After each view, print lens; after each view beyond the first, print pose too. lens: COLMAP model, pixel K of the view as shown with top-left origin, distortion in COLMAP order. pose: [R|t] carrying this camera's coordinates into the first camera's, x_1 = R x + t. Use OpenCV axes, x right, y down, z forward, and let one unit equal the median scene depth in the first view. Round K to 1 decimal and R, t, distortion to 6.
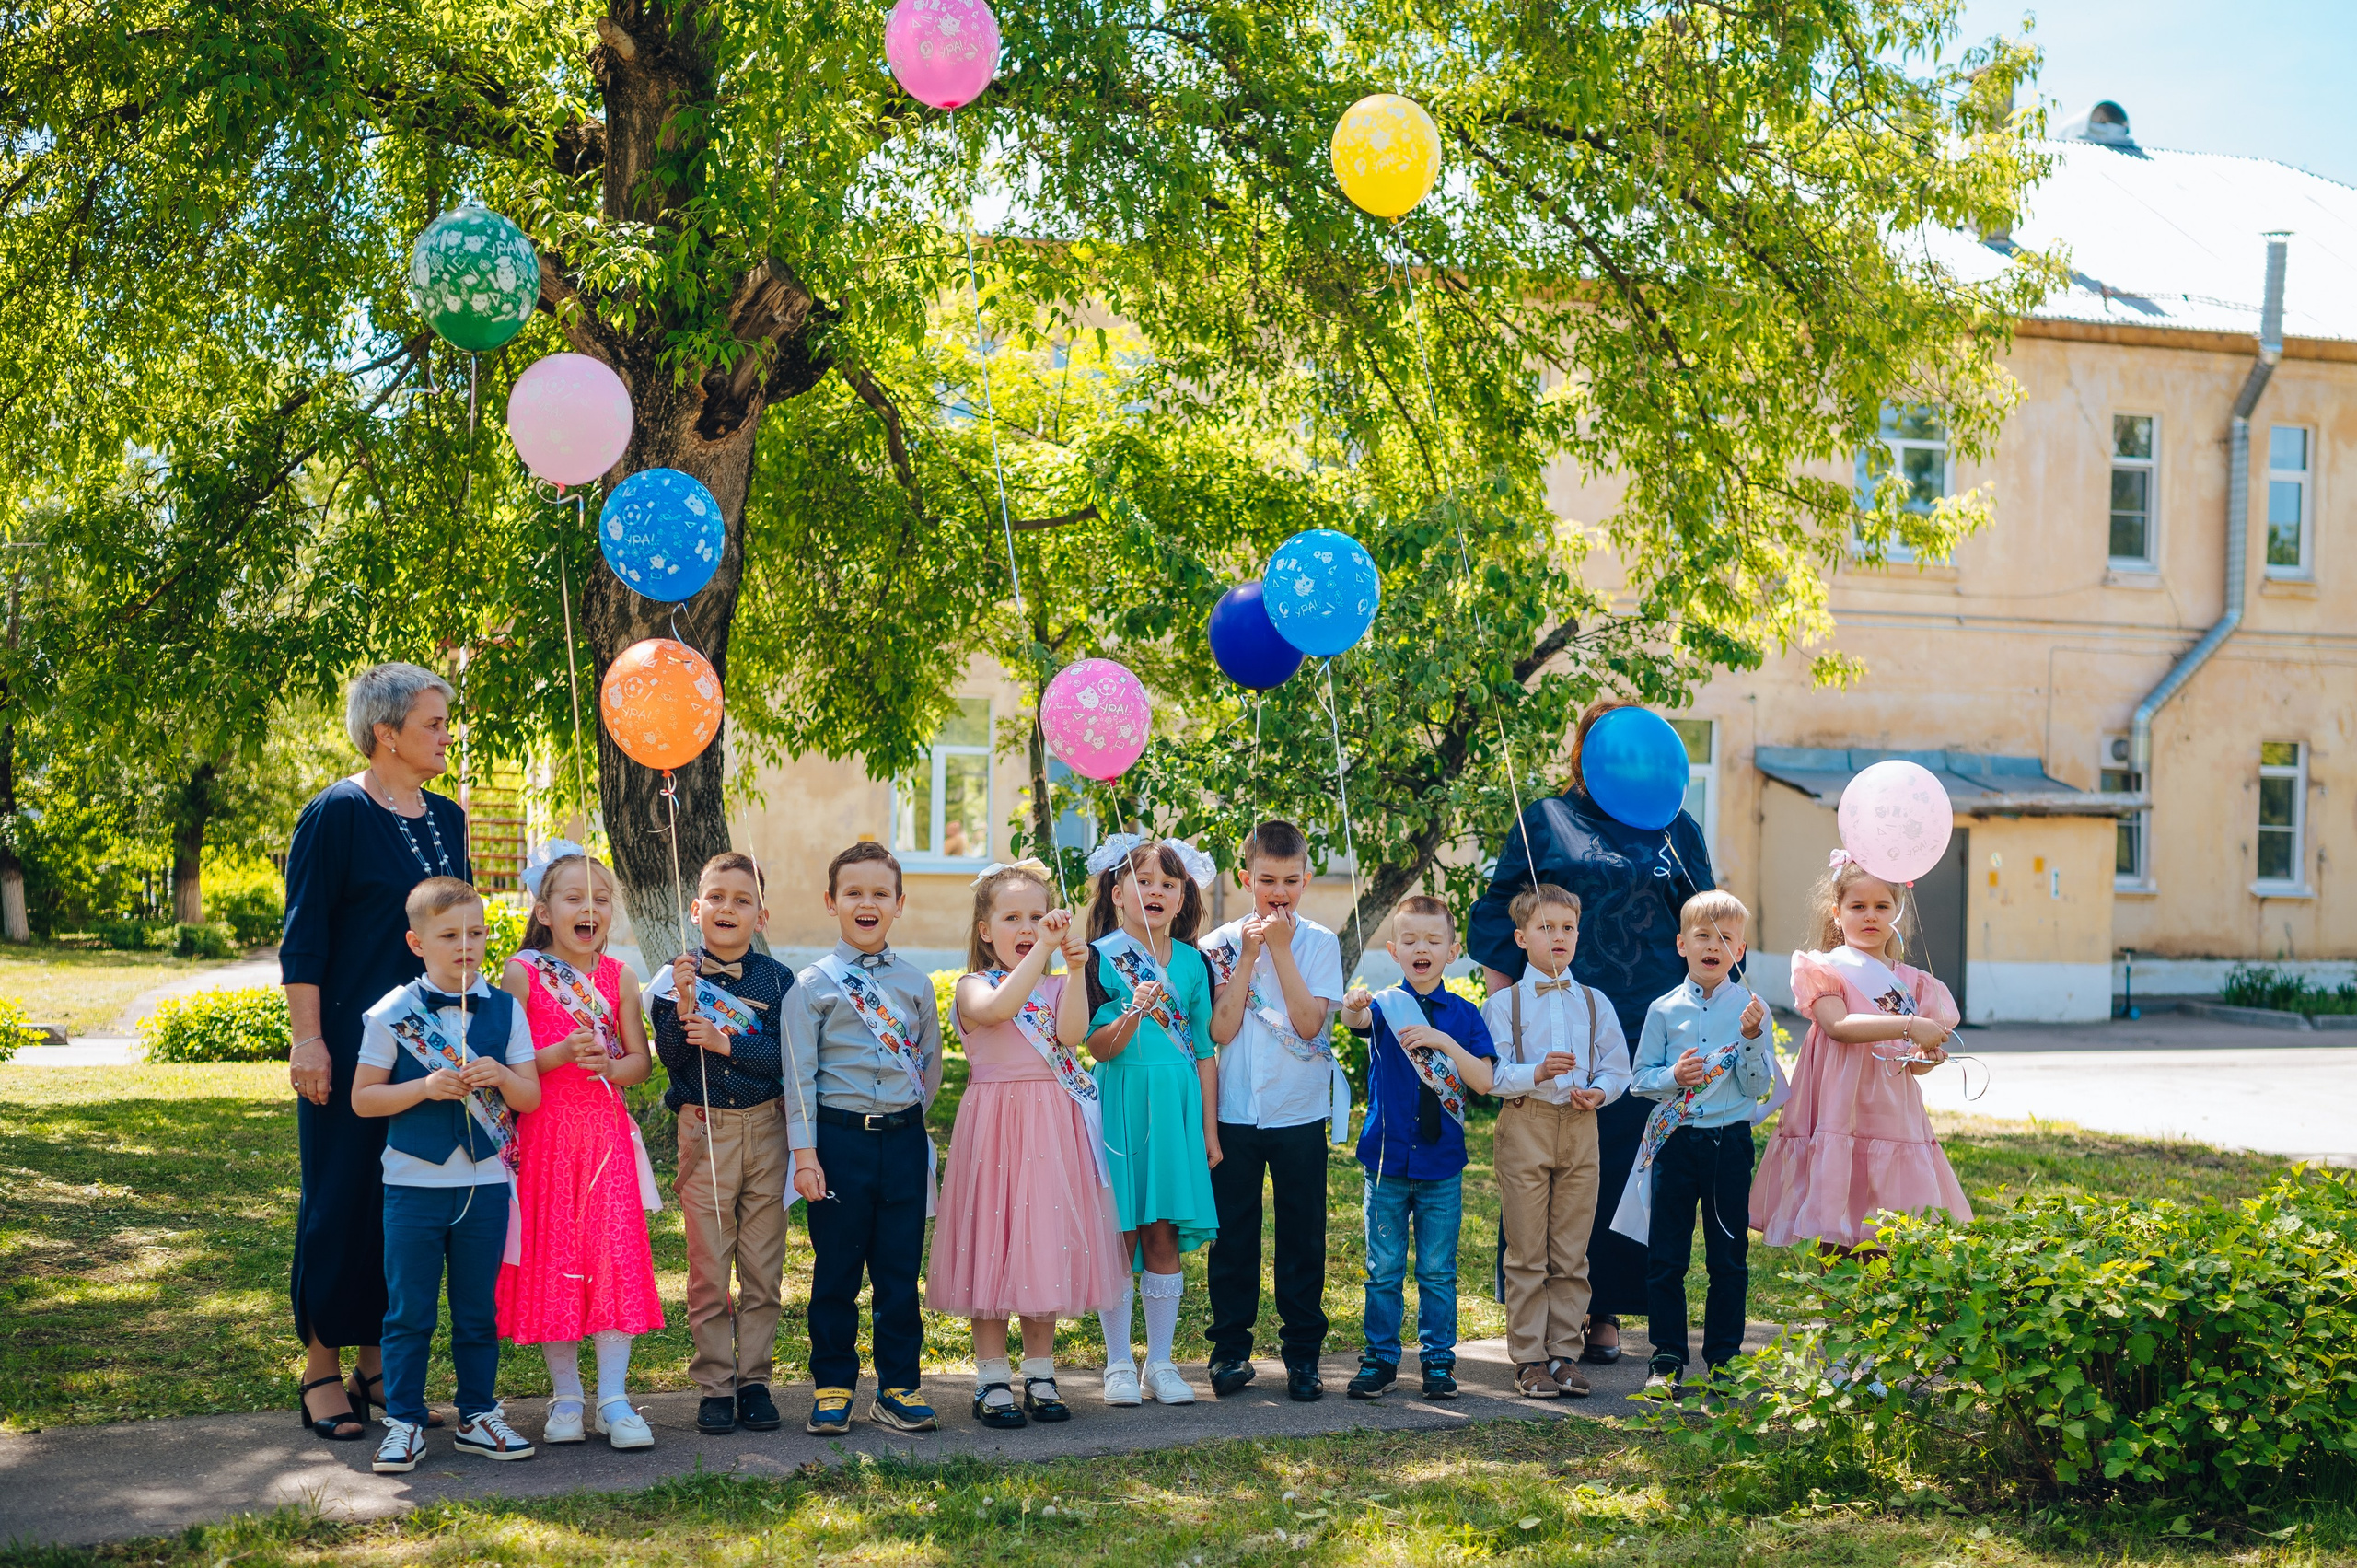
lens RADIAL K [[3020.8, 0, 1287.8], [0, 3020.8, 966.3], [0, 0, 1]] dist [-0.029881, -0.011366]
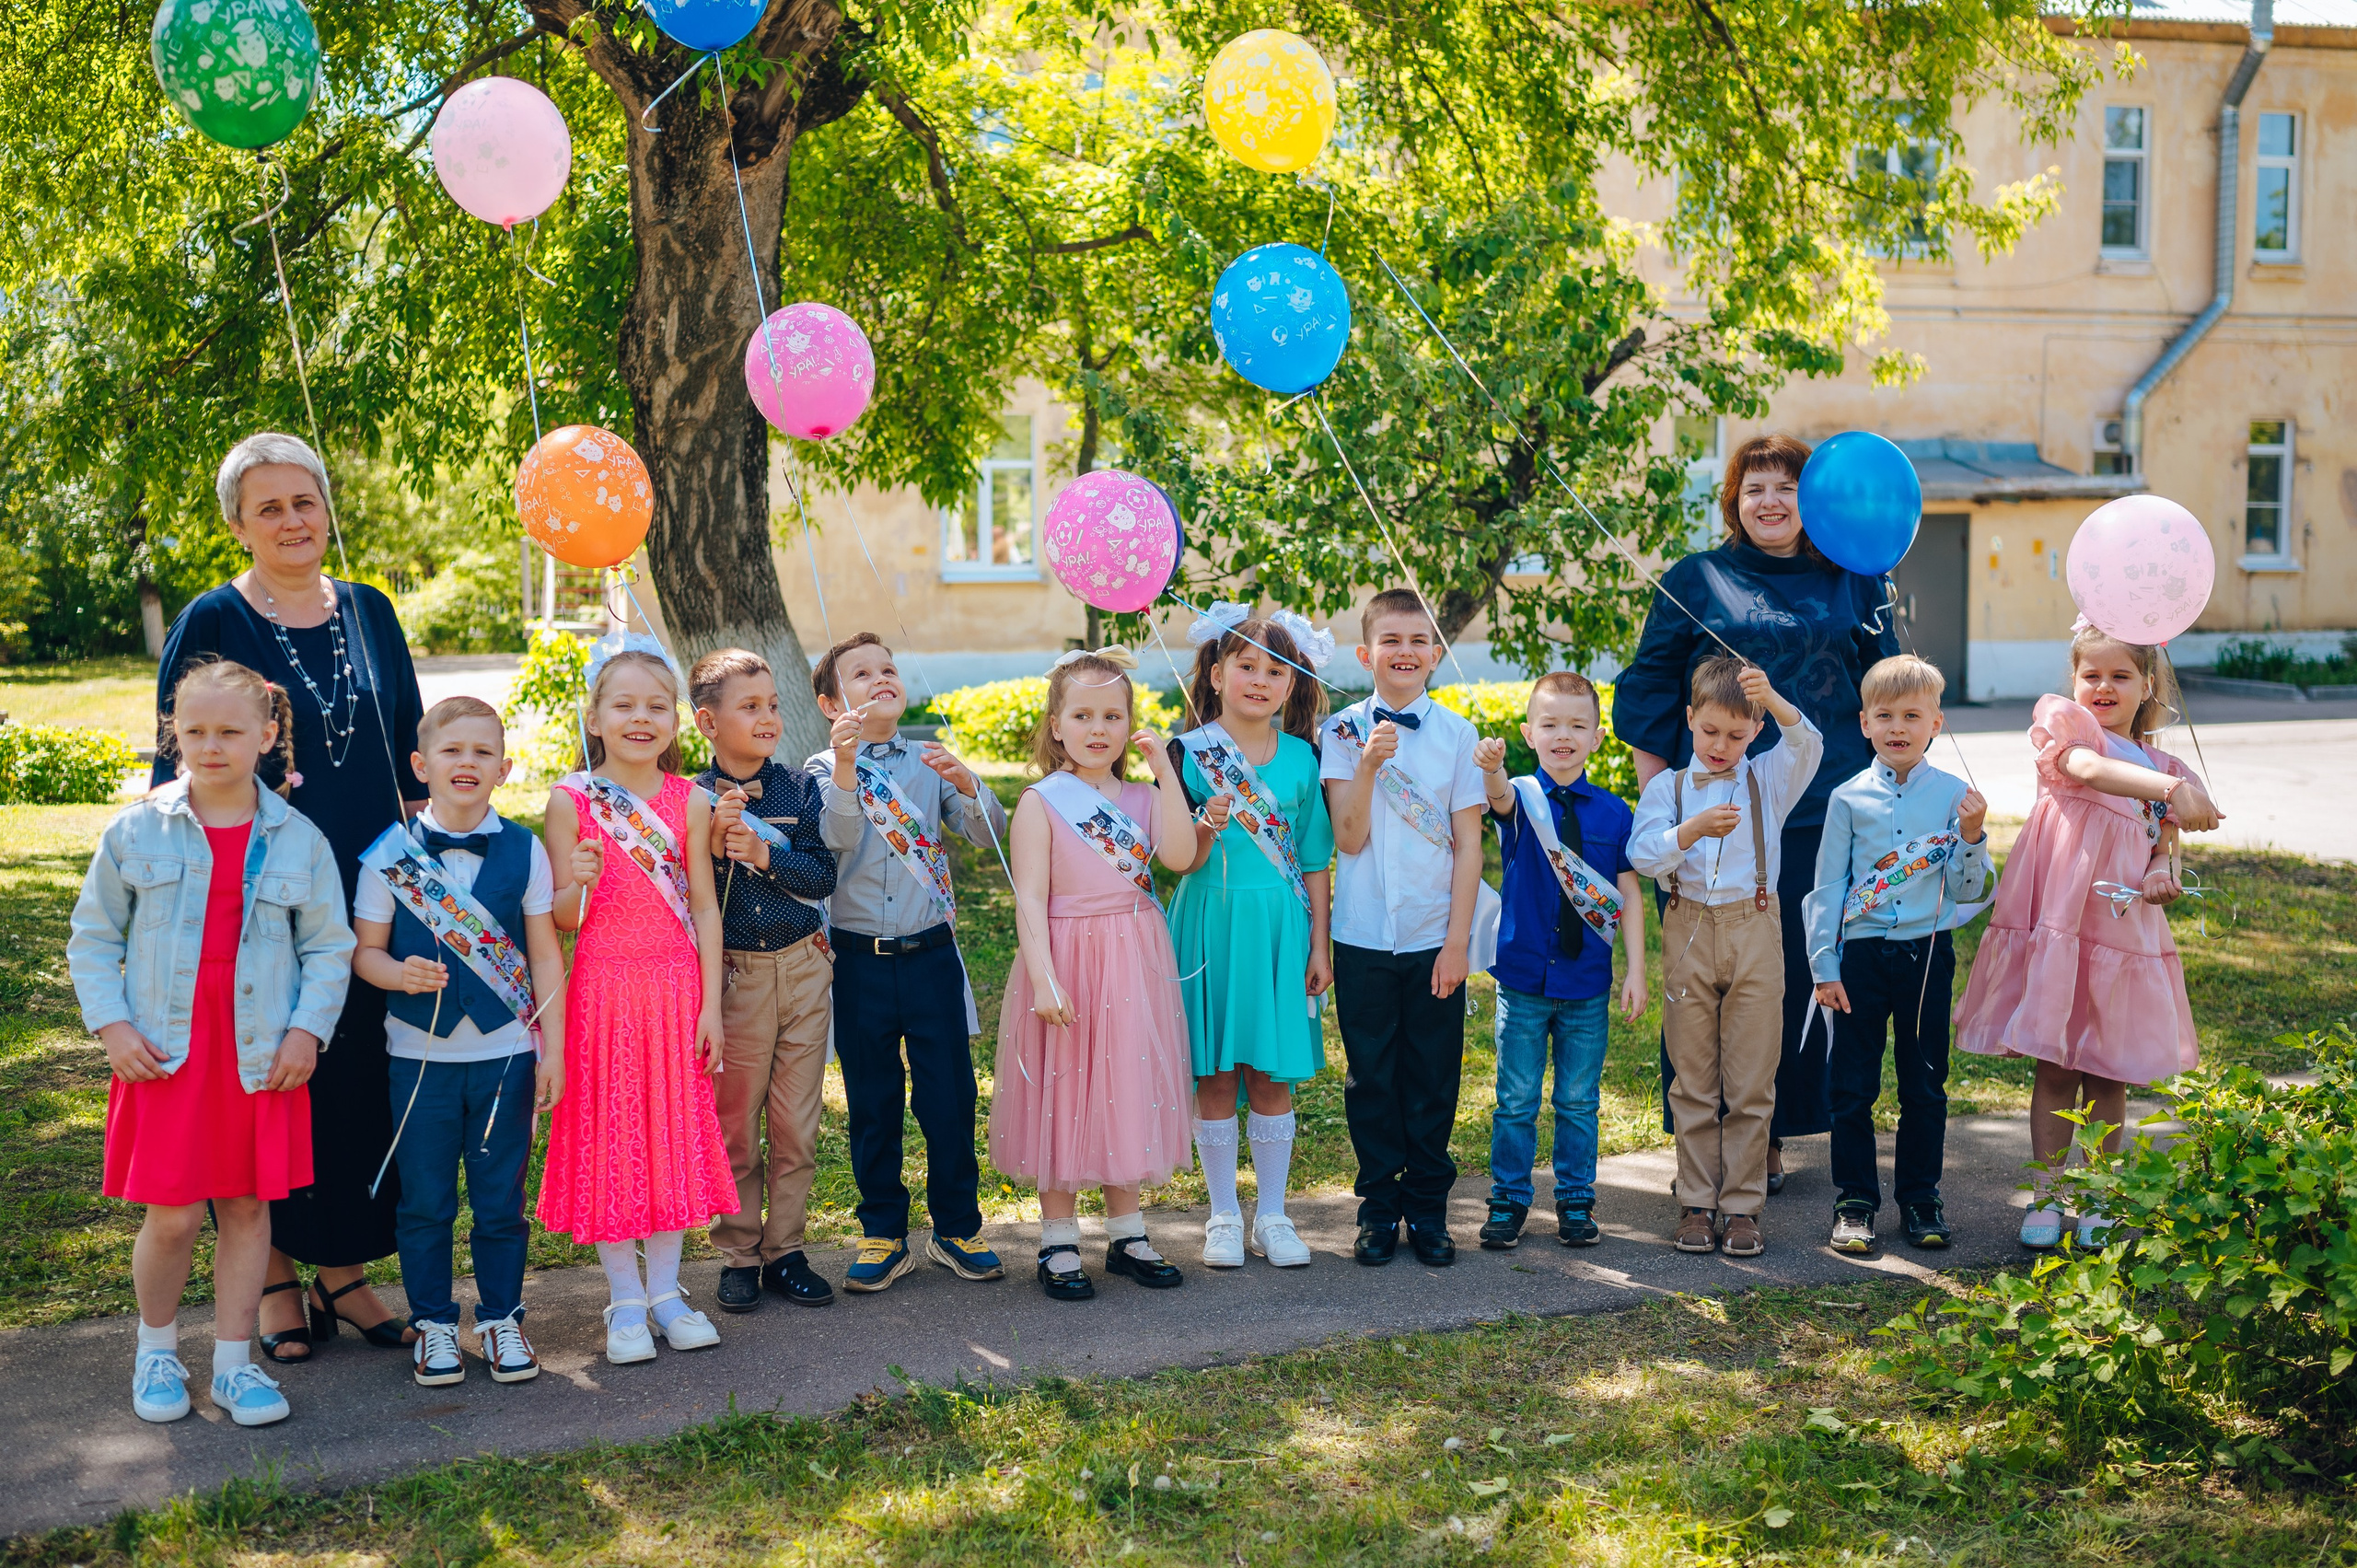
lens RADIAL K [[2398.1, 0, 1151.3], [0, 2398.1, 768.2], [0, 0, 1]] dist [-0.041055, 0.028673]
pose [[0.998604, -0.022417, -0.047836, -0.027083], [0.025756, 0.997189, 0.070364, -0.031575], [0.046124, -0.071498, 0.996374, 0.214511]]
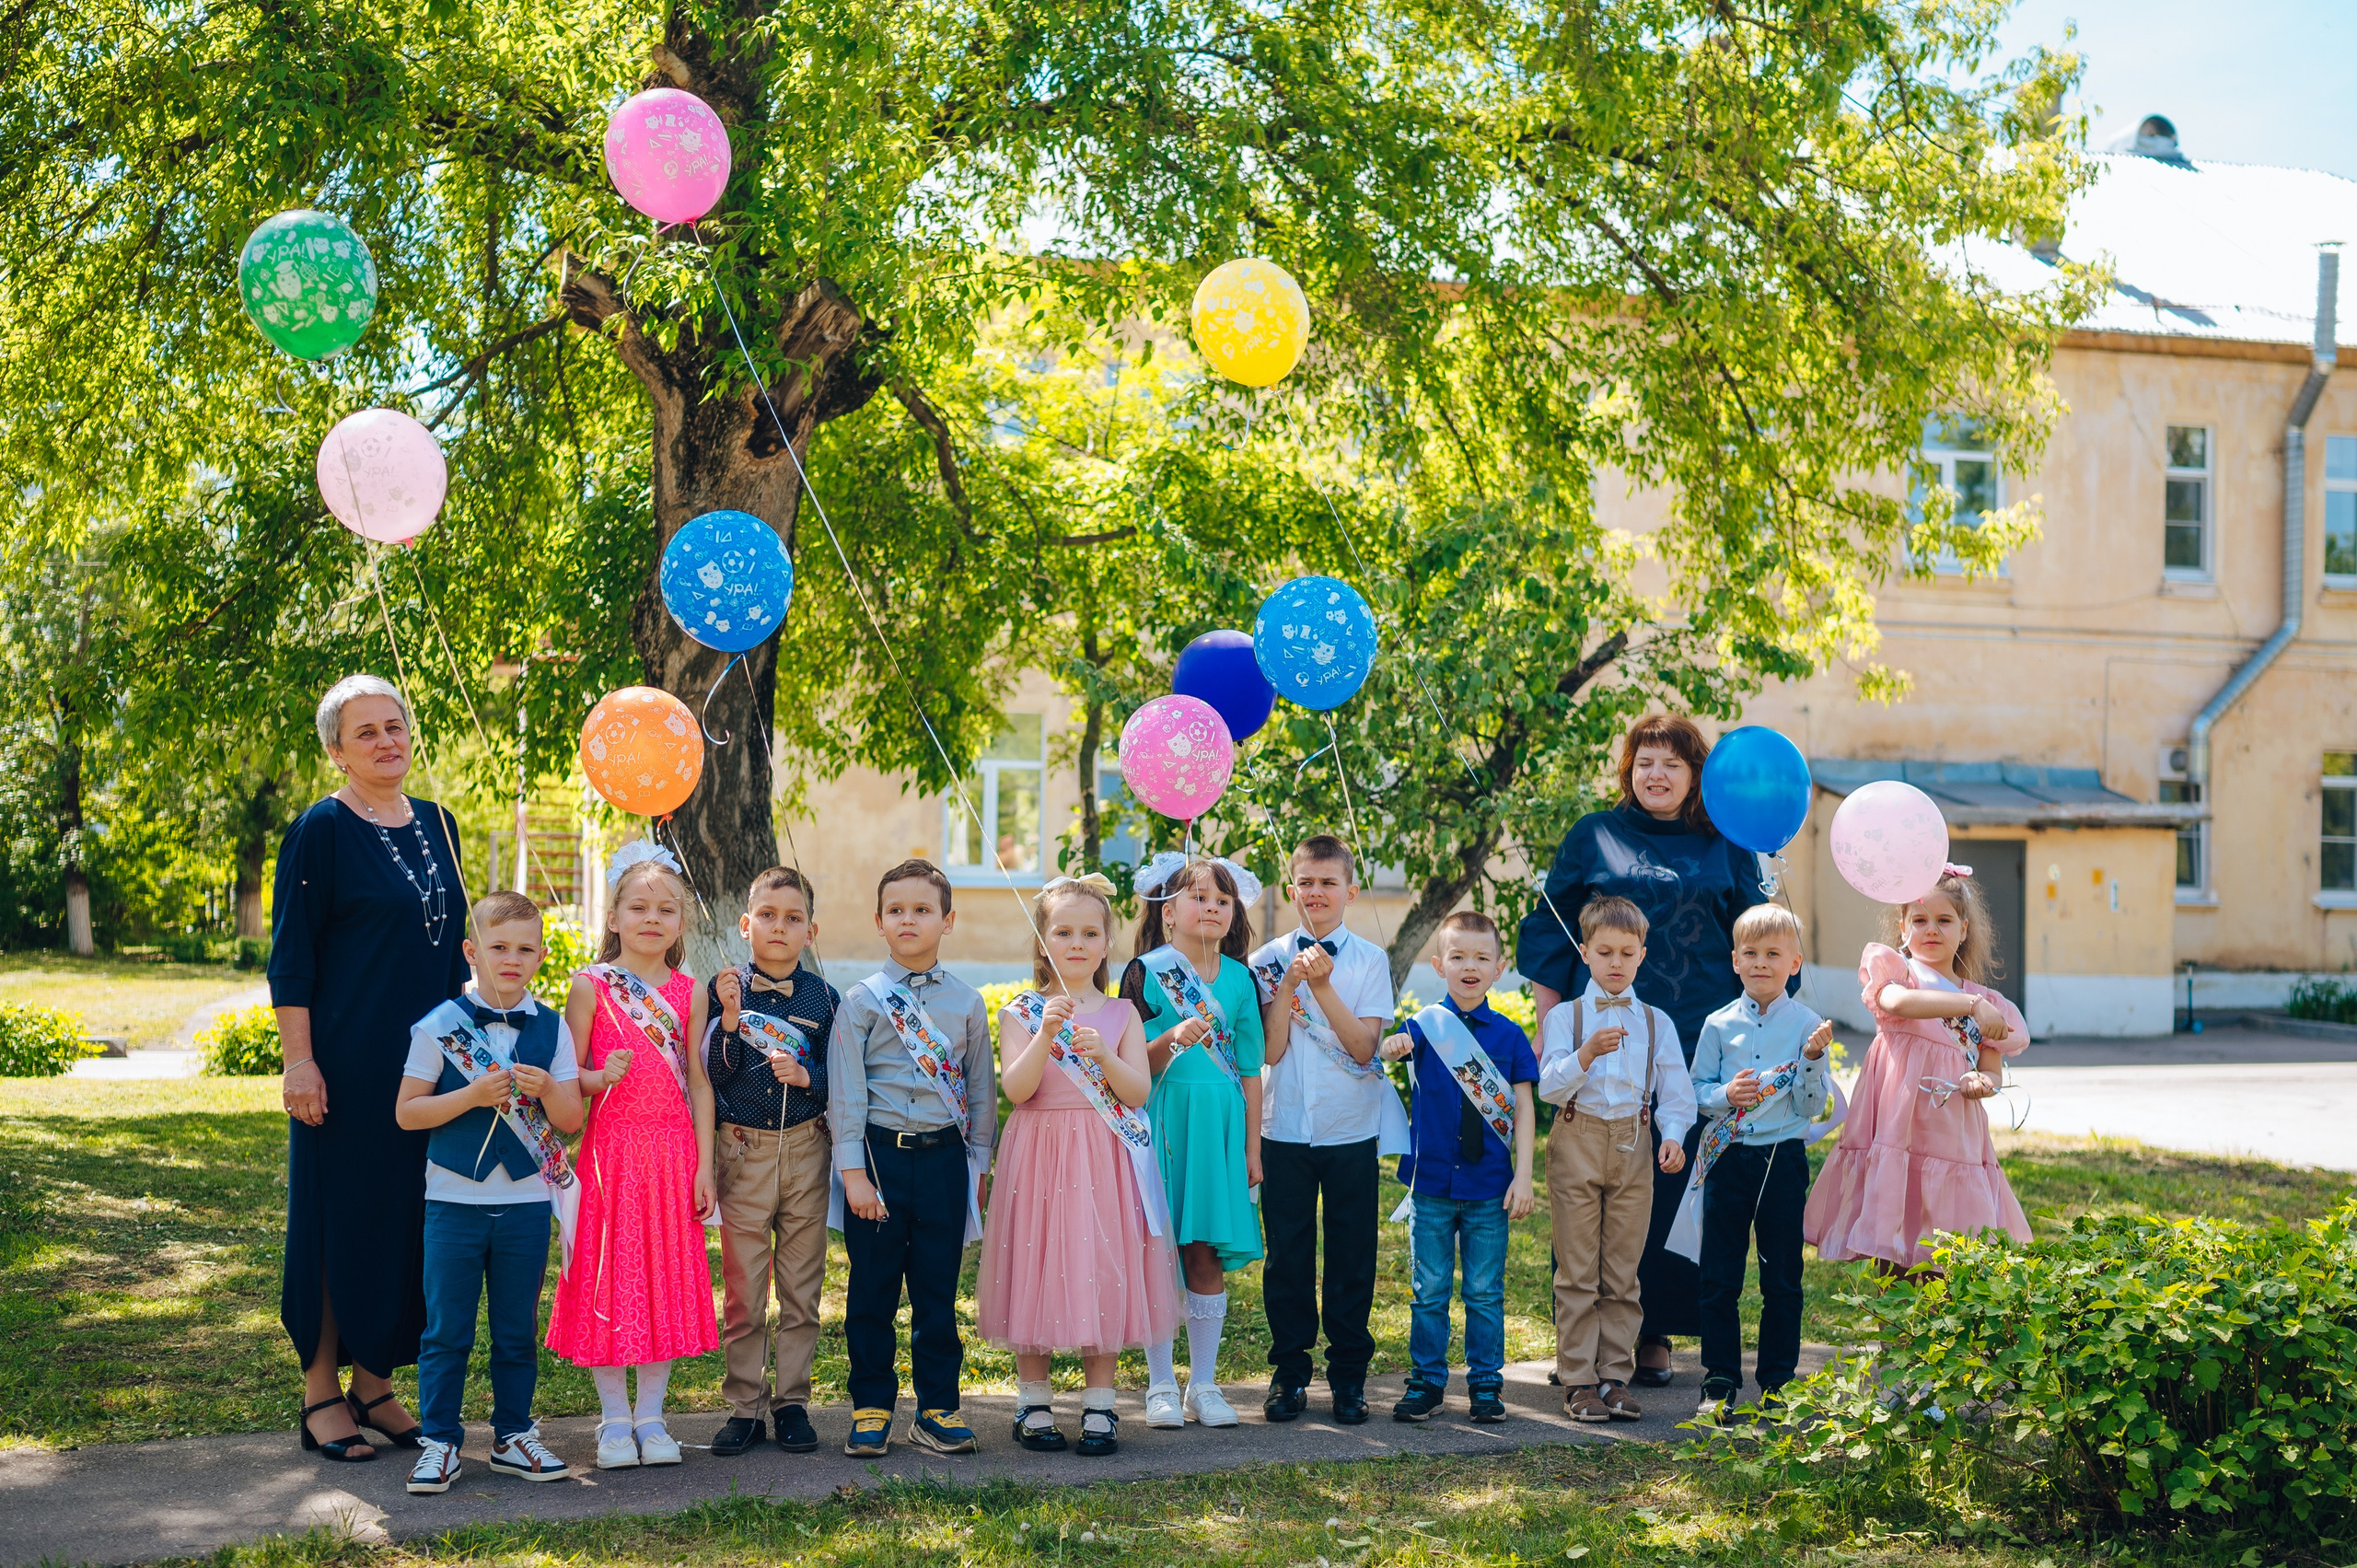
lens RADIAL K [[3005.7, 0, 1246.7], [0, 3005.7, 825.8], [0, 0, 1]] dist [-0.027685, -0.019993]
pose [[0.999451, -0.002088, -0.033051, 0.003315], [0.000404, 0.998706, -0.050861, -0.000577], [0.033115, 0.050820, 0.998159, 0.009085]]
